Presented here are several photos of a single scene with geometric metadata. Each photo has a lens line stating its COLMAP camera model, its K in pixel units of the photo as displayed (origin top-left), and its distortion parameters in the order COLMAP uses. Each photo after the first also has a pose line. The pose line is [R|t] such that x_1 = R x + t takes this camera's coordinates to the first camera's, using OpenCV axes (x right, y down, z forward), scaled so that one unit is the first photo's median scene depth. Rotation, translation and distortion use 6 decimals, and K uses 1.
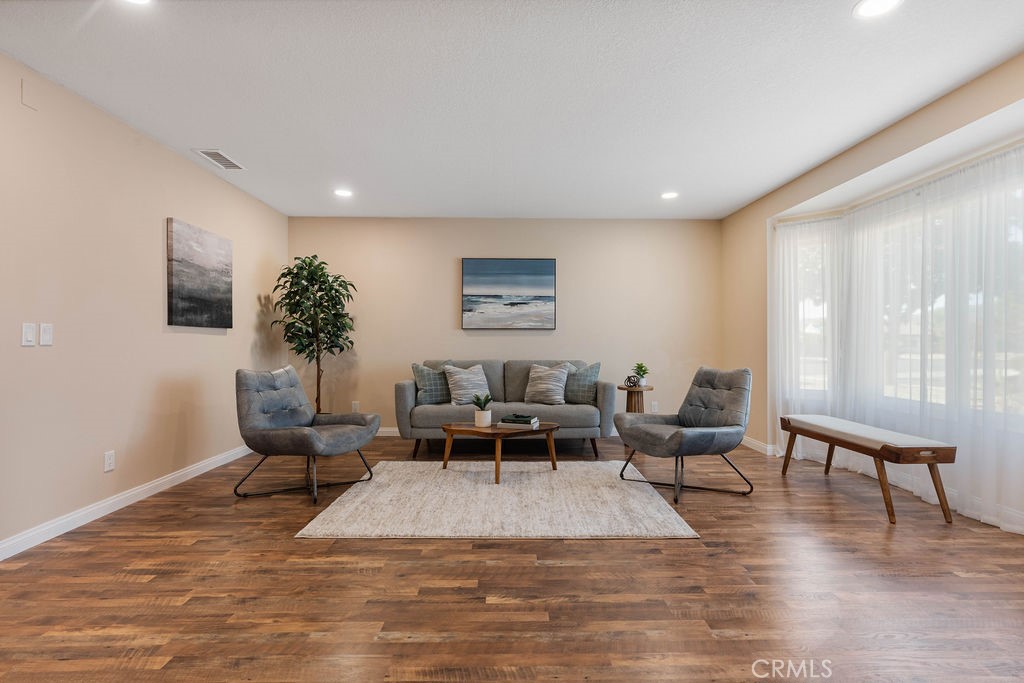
lens RADIAL K [[483.1, 0, 515.9], [0, 483.1, 341.2], [0, 0, 1]] dist [-0.003680, 0.001555]
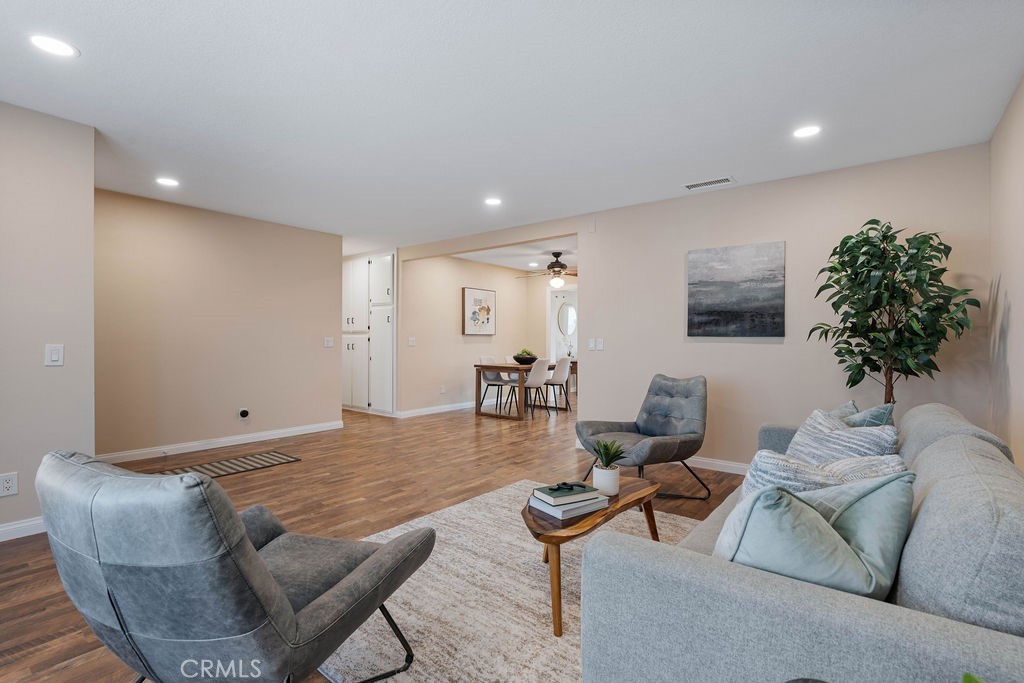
lens RADIAL K [[475.0, 0, 512.0], [0, 475.0, 341.5], [0, 0, 1]] dist [-0.001314, 0.000145]
pose [[-0.637340, -0.003036, -0.770577, 0.504959], [-0.005097, 0.999987, 0.000275, -0.017790], [0.770566, 0.004103, -0.637347, 1.370750]]
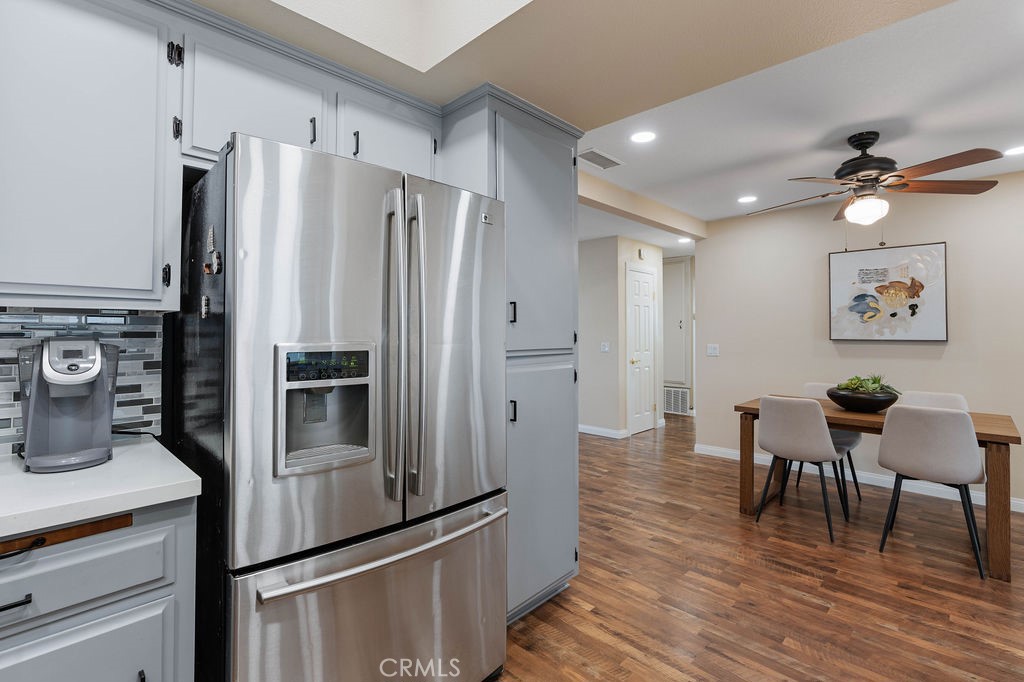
lens RADIAL K [[471.4, 0, 515.1], [0, 471.4, 323.2], [0, 0, 1]] dist [-0.001942, -0.000192]
pose [[-0.706701, 0.008933, 0.707456, -1.286063], [-0.006356, 0.999800, -0.018973, -0.062529], [-0.707483, -0.017905, -0.706503, 1.190863]]
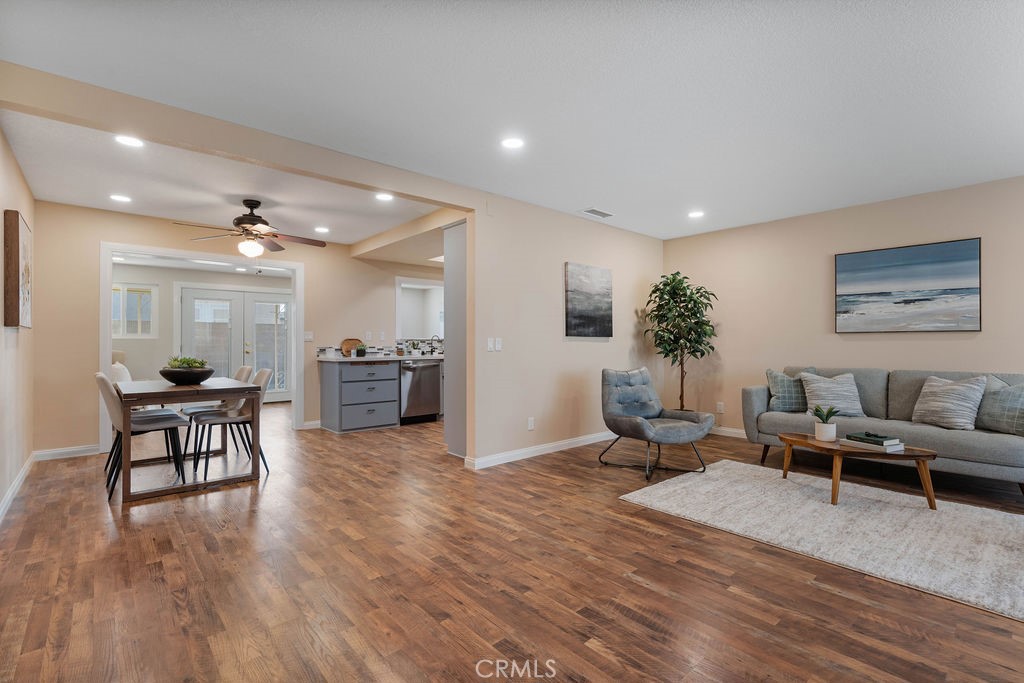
lens RADIAL K [[470.5, 0, 514.8], [0, 470.5, 342.9], [0, 0, 1]] dist [-0.003145, 0.000311]
pose [[0.653886, -0.002370, -0.756590, 0.237012], [0.004189, 0.999991, 0.000488, -0.014410], [0.756582, -0.003488, 0.653890, -0.039037]]
